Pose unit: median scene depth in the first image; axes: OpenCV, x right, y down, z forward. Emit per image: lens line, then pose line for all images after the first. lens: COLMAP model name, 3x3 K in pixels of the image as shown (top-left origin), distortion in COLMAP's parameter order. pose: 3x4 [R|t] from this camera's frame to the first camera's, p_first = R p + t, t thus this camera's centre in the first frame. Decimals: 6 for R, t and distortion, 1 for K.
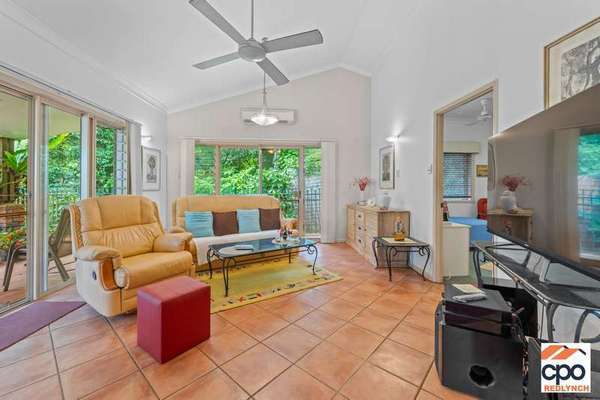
lens RADIAL K [[244.4, 0, 301.3], [0, 244.4, 190.9], [0, 0, 1]] dist [0.000484, 0.000011]
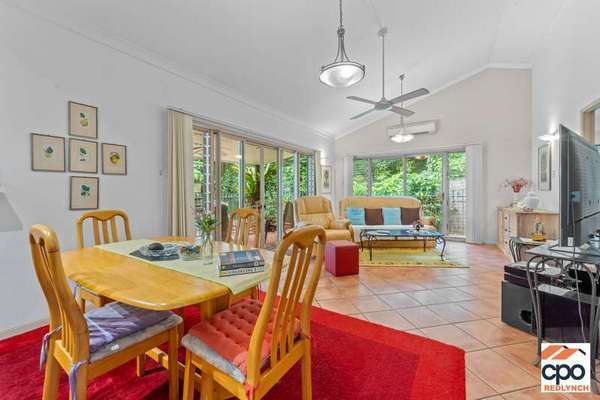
lens RADIAL K [[244.4, 0, 301.3], [0, 244.4, 190.9], [0, 0, 1]] dist [0.000484, 0.000011]
pose [[0.806970, -0.010357, -0.590502, 0.173629], [0.004118, 0.999921, -0.011910, 0.001065], [0.590579, 0.007179, 0.806948, -0.347828]]
